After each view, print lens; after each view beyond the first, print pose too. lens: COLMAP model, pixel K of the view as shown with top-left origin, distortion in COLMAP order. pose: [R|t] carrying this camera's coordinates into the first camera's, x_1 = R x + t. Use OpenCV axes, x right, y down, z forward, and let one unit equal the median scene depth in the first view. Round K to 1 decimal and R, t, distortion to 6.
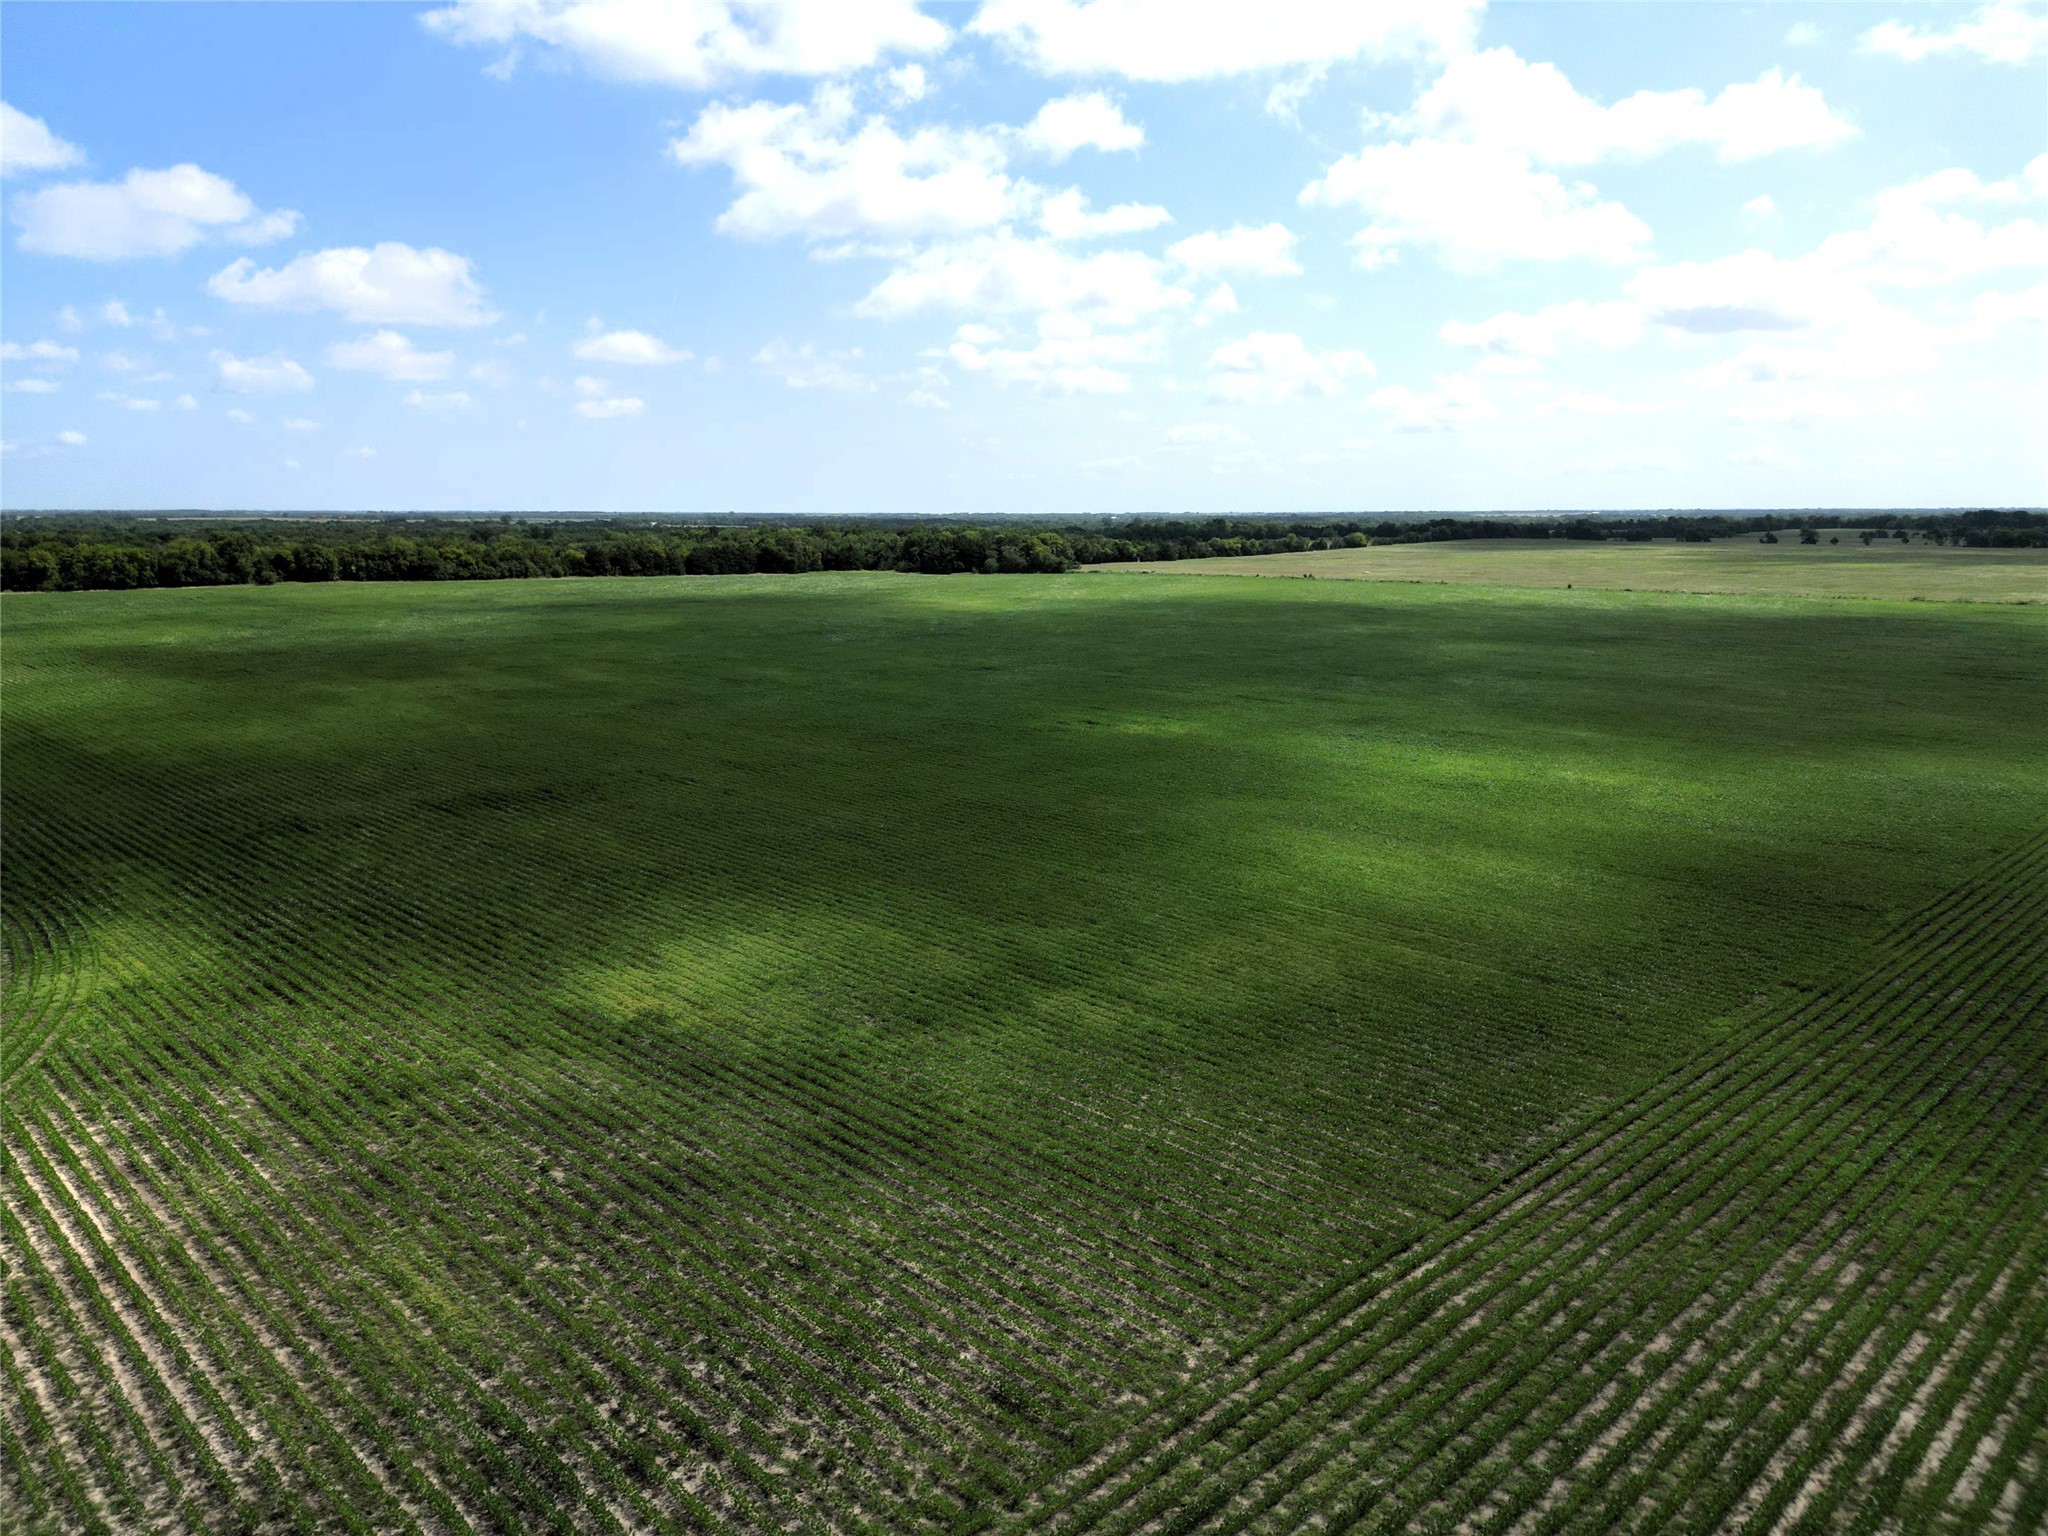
lens RADIAL K [[1443.0, 0, 1024.0], [0, 1443.0, 778.3], [0, 0, 1]] dist [0.072005, -0.065289]
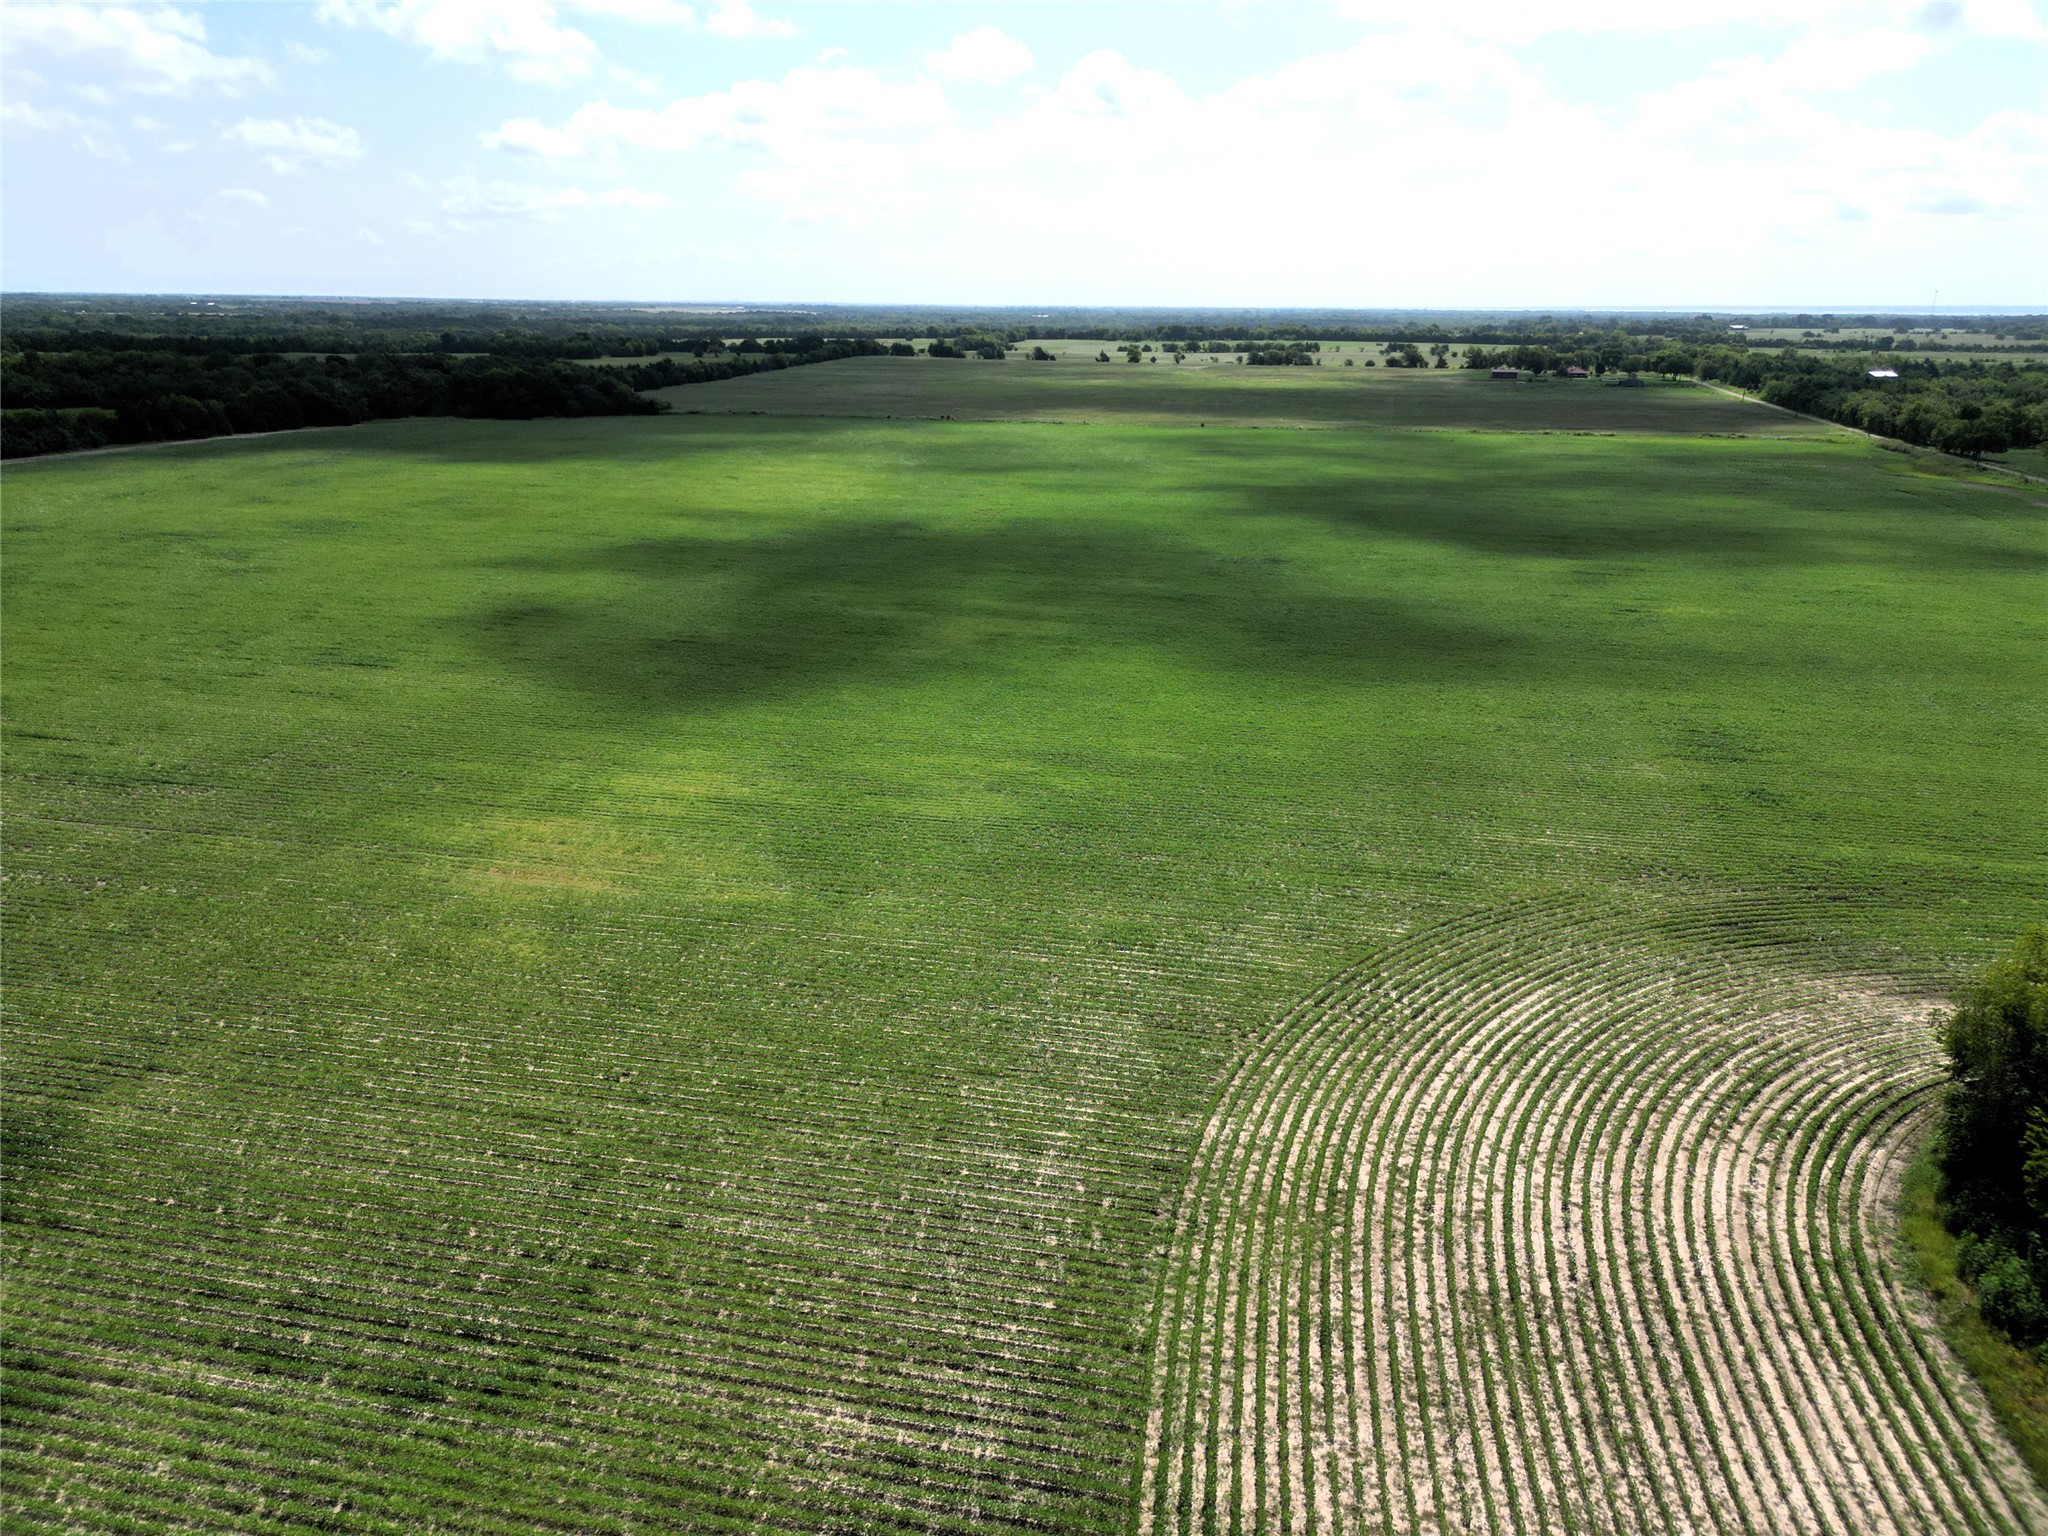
lens RADIAL K [[1416.5, 0, 1021.6], [0, 1416.5, 817.3], [0, 0, 1]] dist [0.054756, -0.043835]
pose [[0.833638, -0.180157, 0.522102, -2.855392], [0.090992, 0.977187, 0.191902, -0.397084], [-0.544764, -0.112470, 0.831013, 0.647515]]
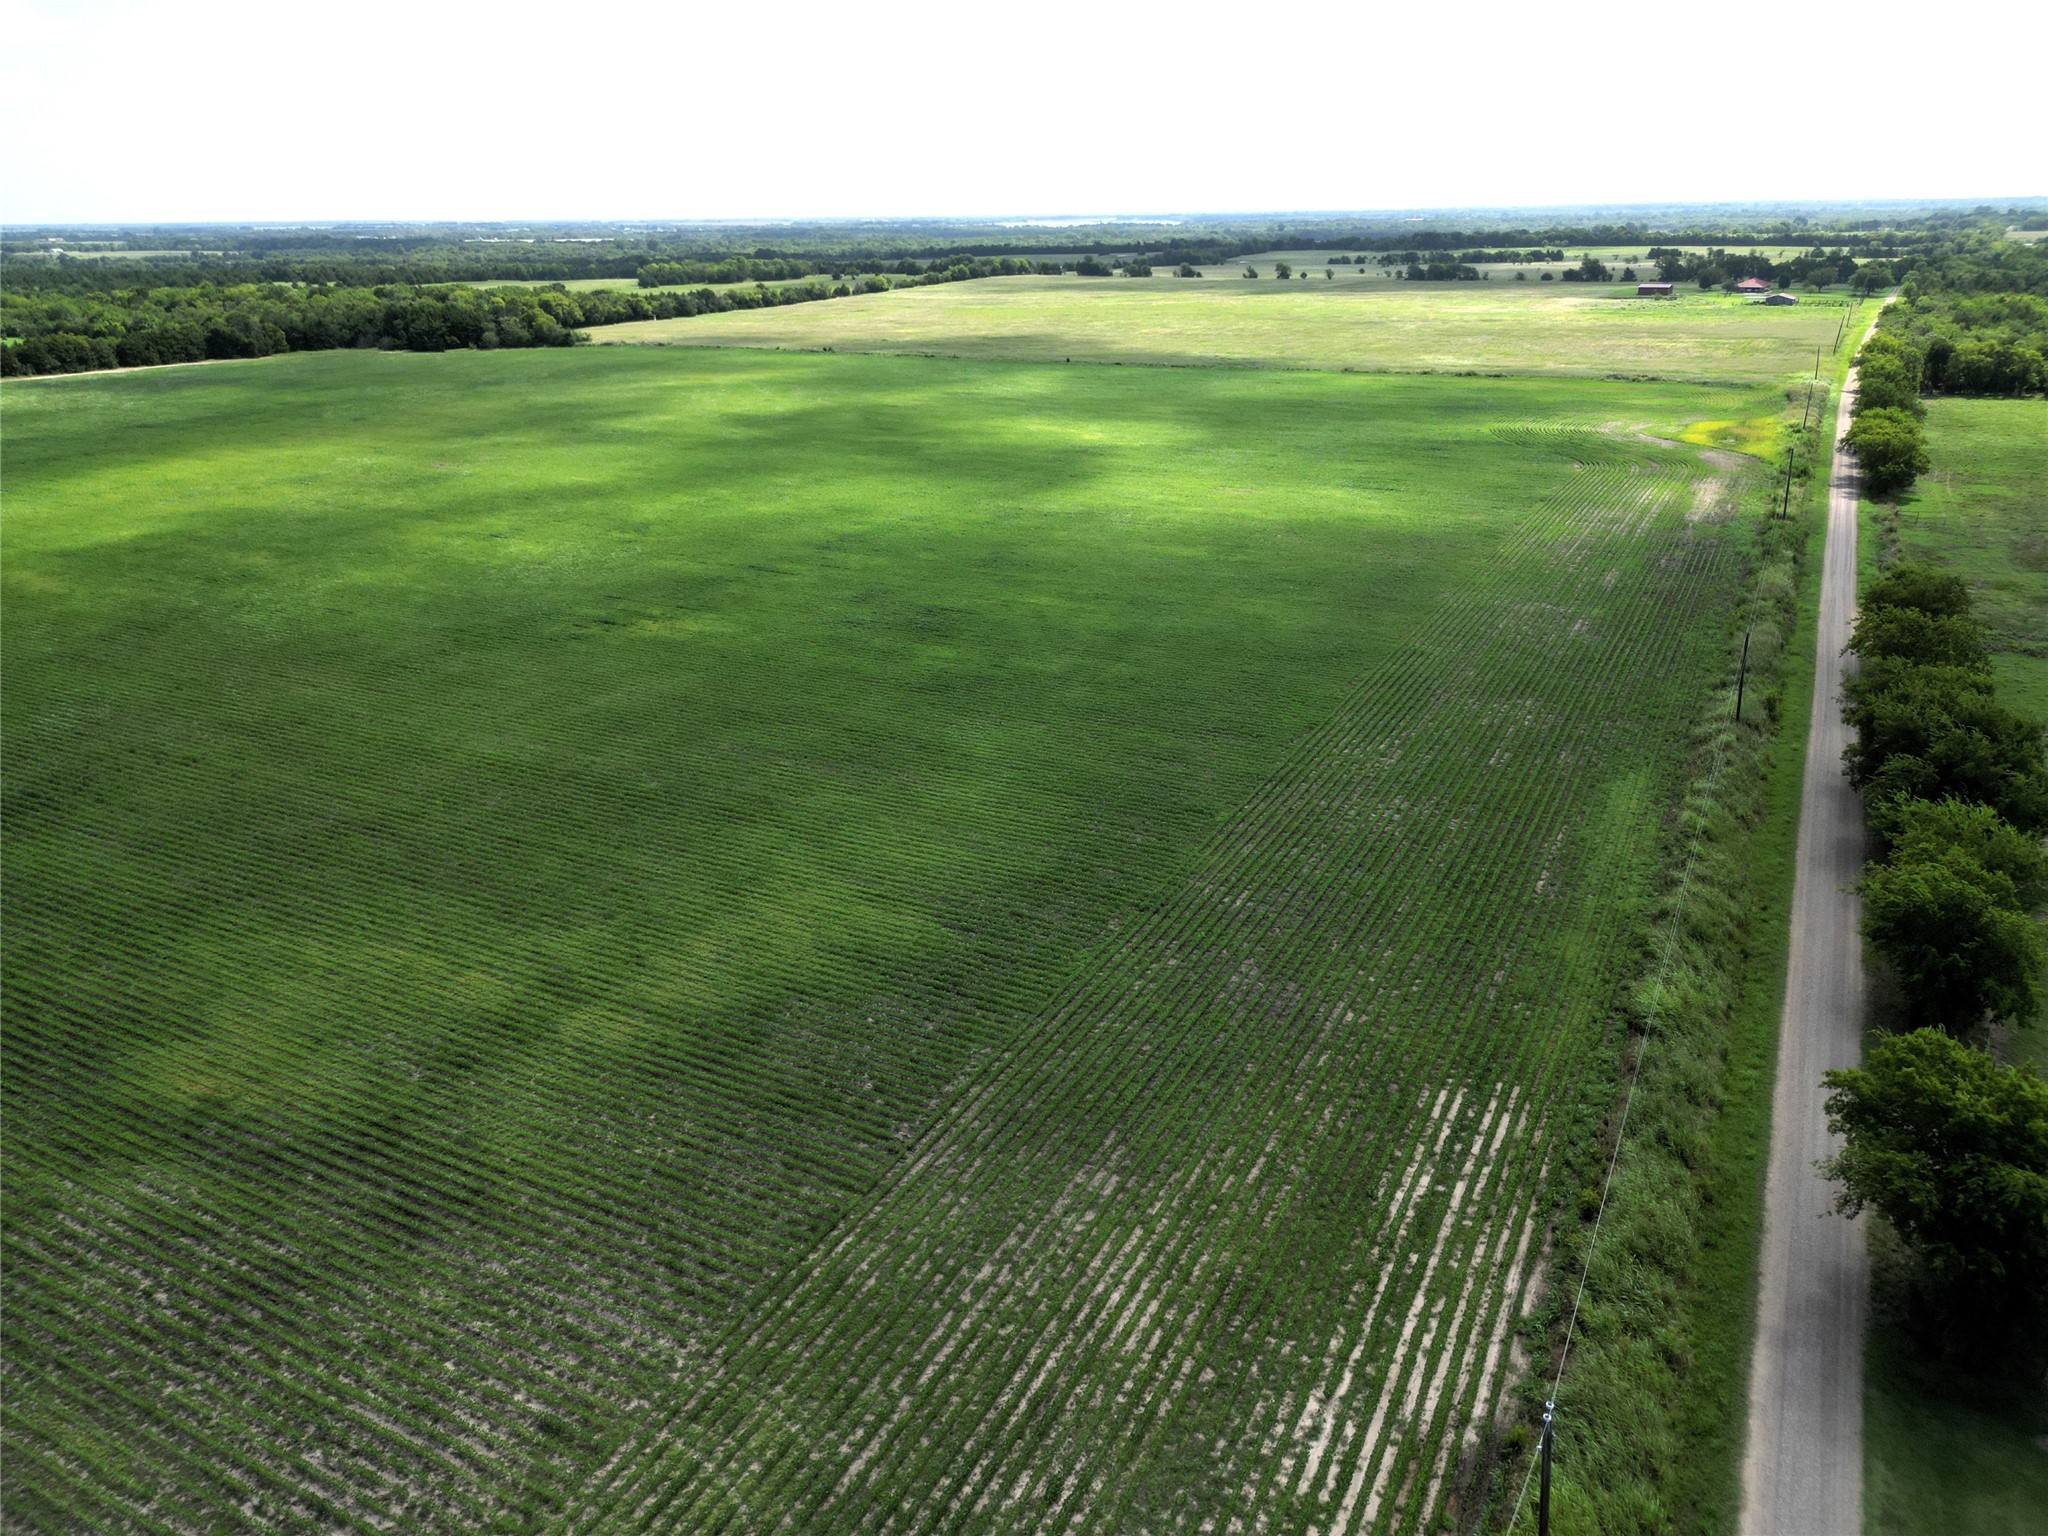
lens RADIAL K [[1448.1, 0, 1023.5], [0, 1448.1, 765.2], [0, 0, 1]] dist [0.062728, -0.051552]
pose [[0.952511, -0.121123, 0.279379, 0.071634], [0.069453, 0.979718, 0.187960, -0.308158], [-0.296479, -0.159630, 0.941604, -0.279833]]
